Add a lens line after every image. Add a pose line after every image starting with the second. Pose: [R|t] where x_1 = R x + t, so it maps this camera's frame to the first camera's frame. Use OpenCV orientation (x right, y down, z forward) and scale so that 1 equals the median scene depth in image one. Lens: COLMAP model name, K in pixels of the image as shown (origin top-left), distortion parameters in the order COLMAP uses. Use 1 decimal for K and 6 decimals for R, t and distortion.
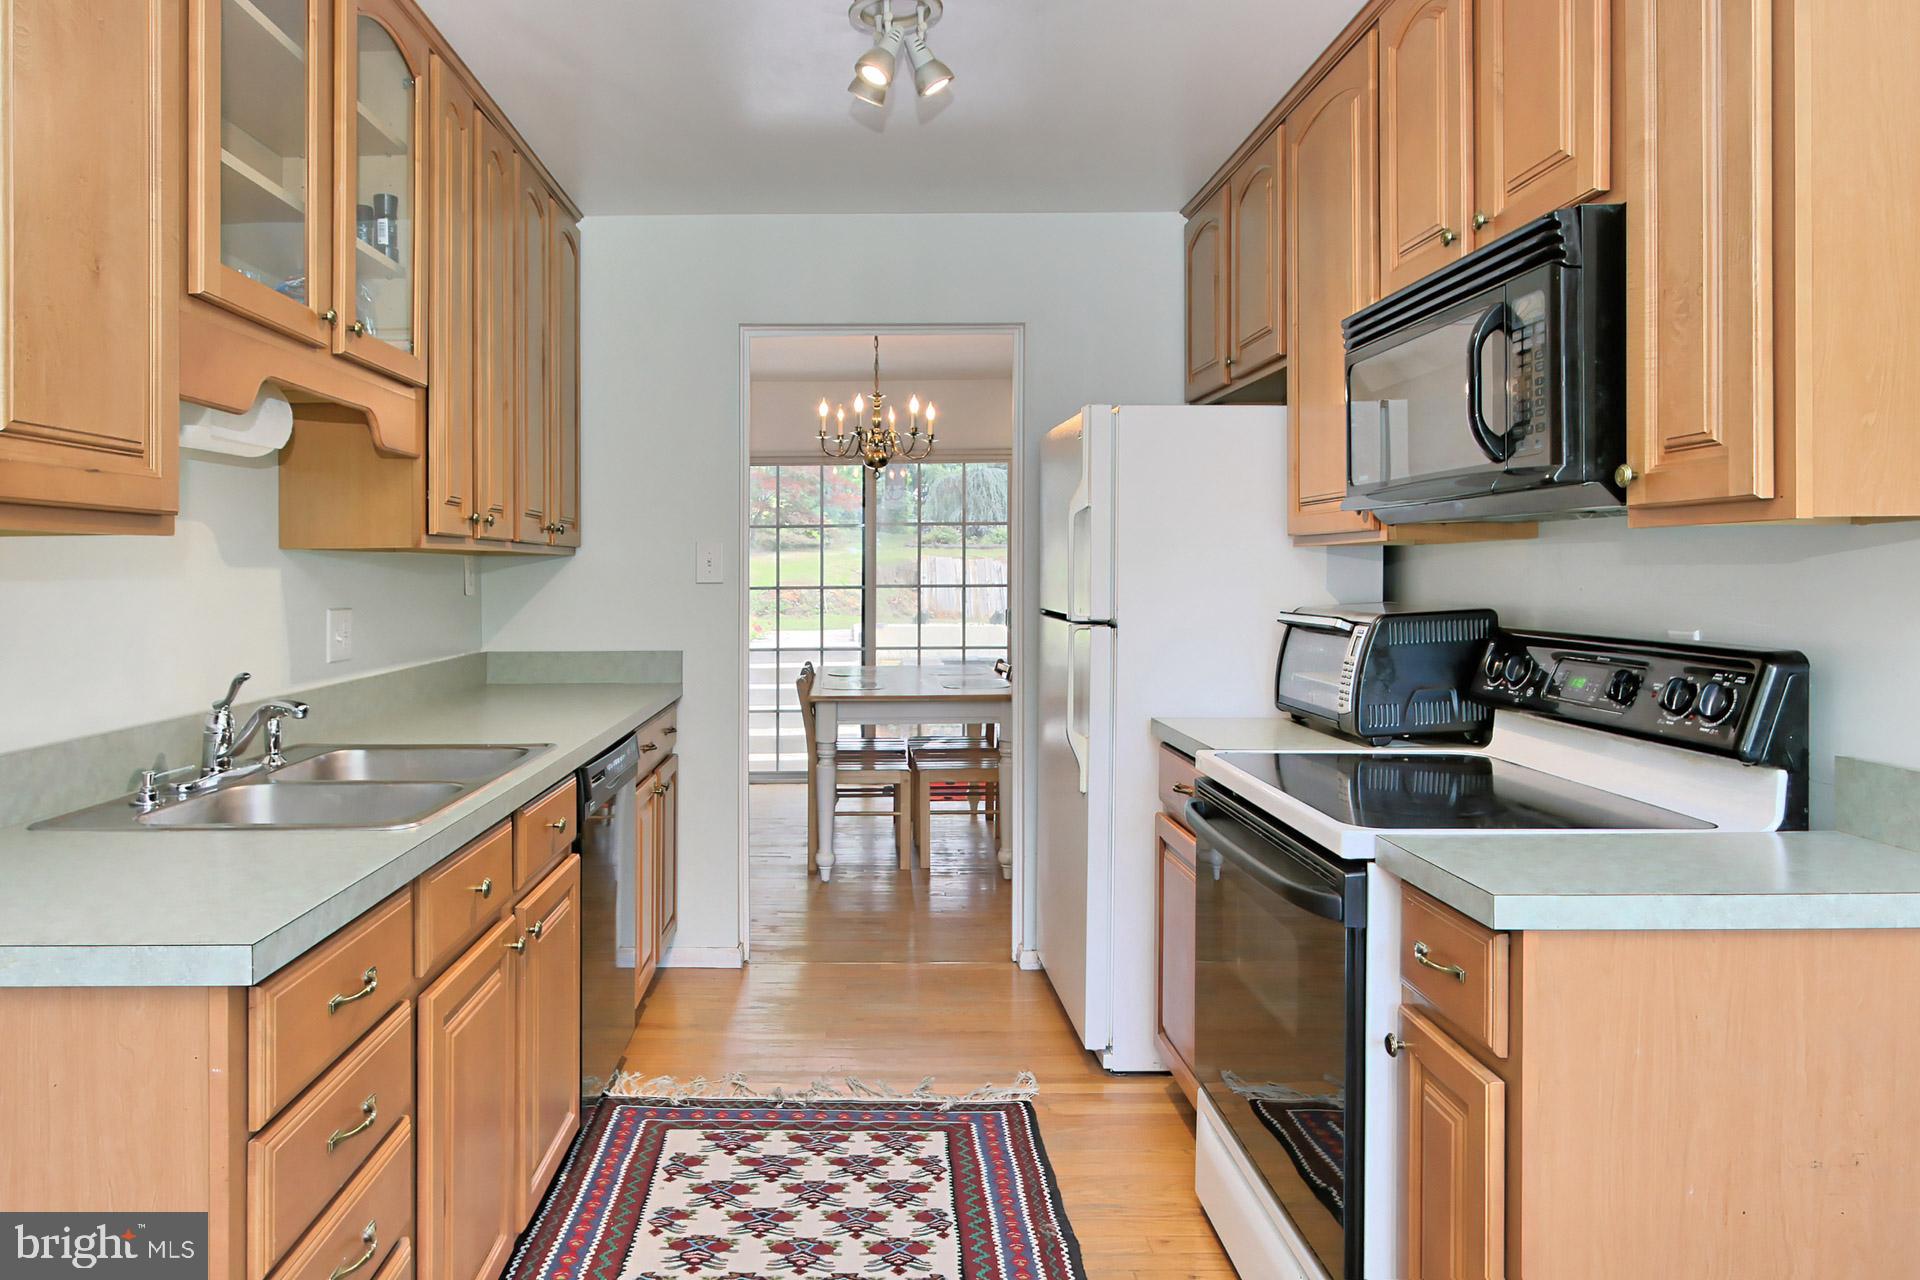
lens RADIAL K [[1195.5, 0, 874.3], [0, 1195.5, 570.4], [0, 0, 1]] dist [-0.004904, 0.000559]
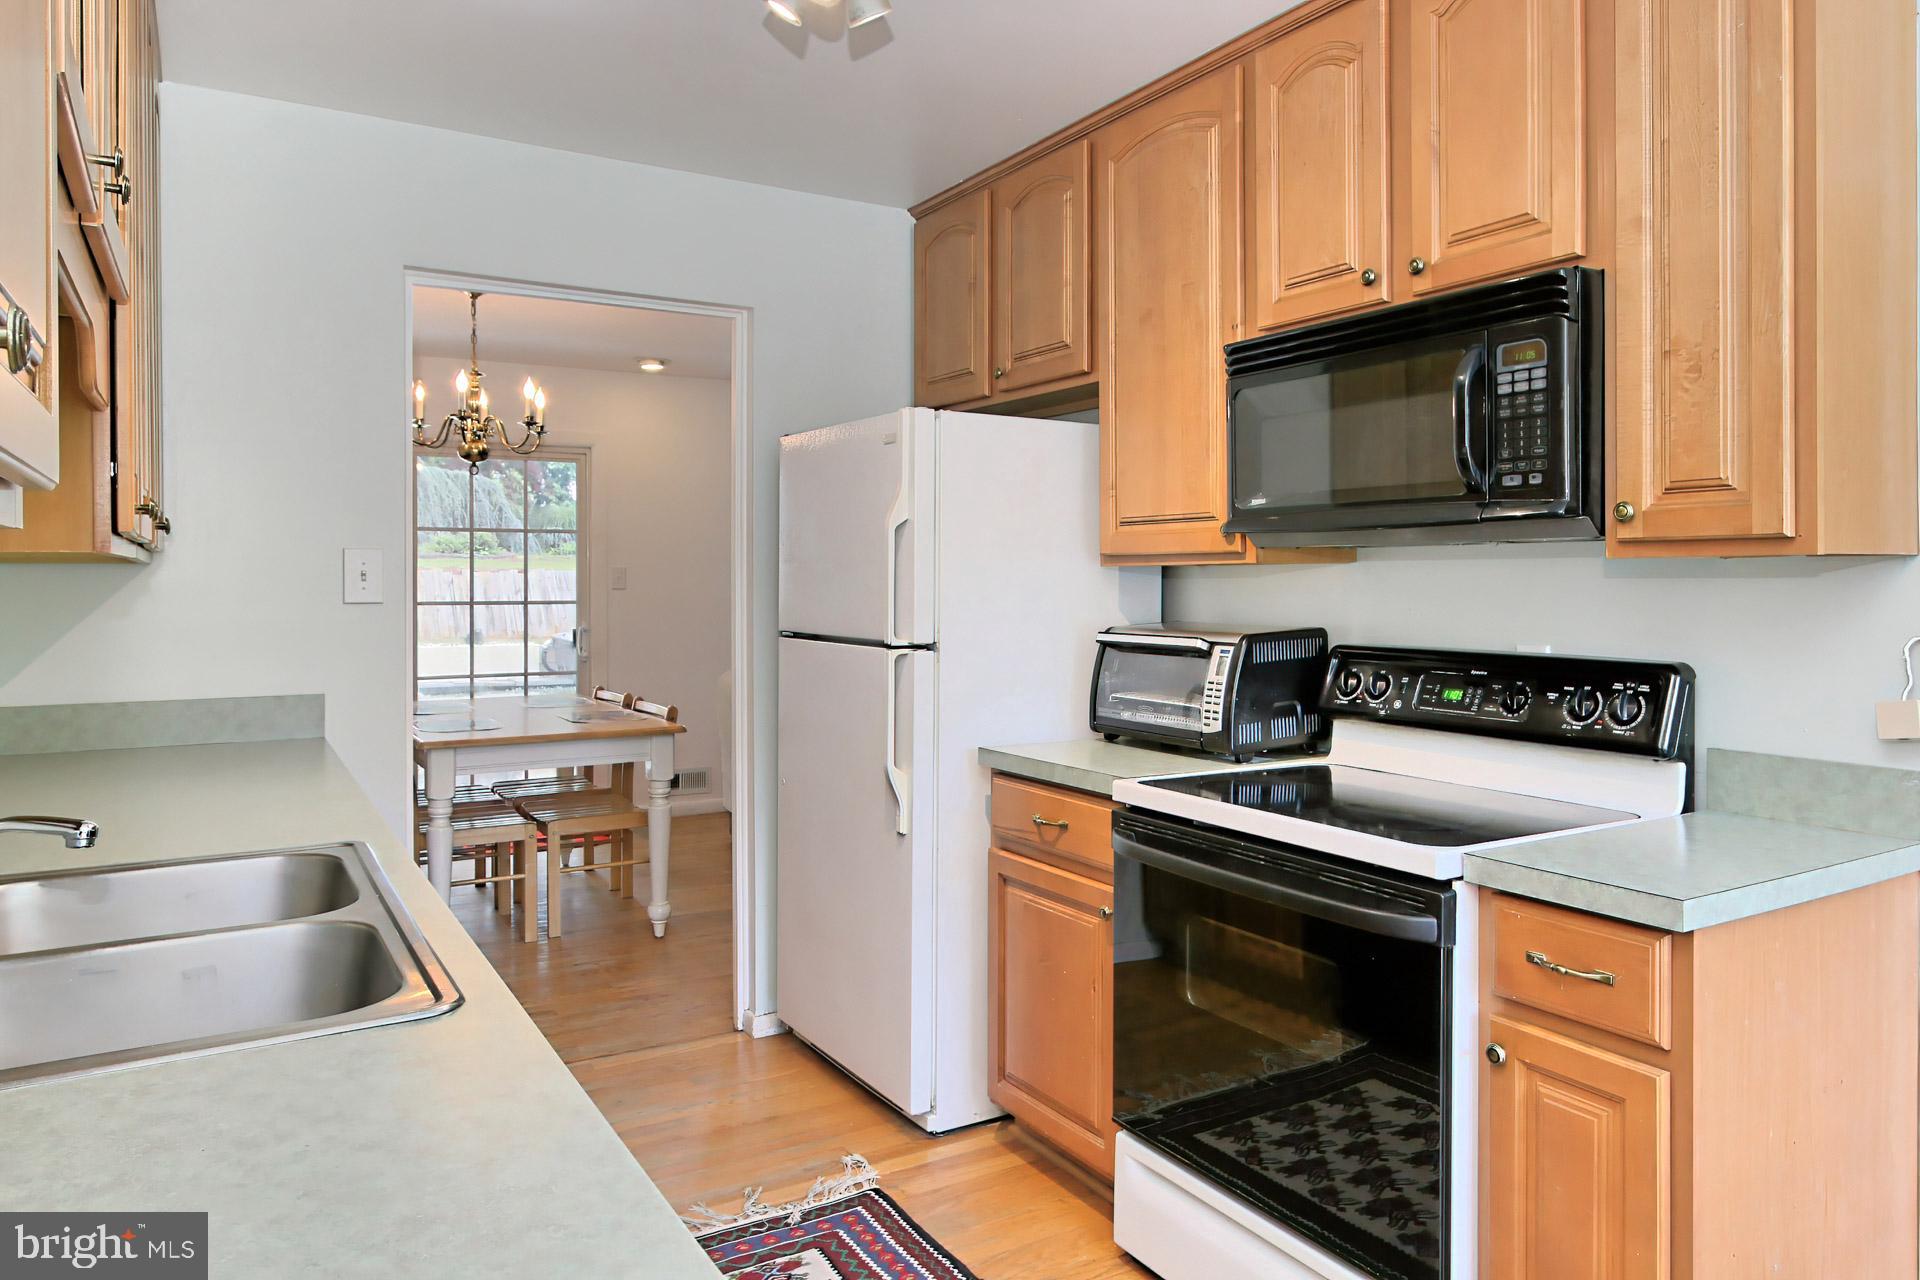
lens RADIAL K [[1234.7, 0, 960.0], [0, 1234.7, 589.6], [0, 0, 1]] dist [-0.006885, -0.001821]
pose [[0.858253, 0.002549, 0.513221, -0.323251], [-0.005360, 0.999978, 0.003997, -0.004689], [-0.513199, -0.006181, 0.858247, 0.206559]]
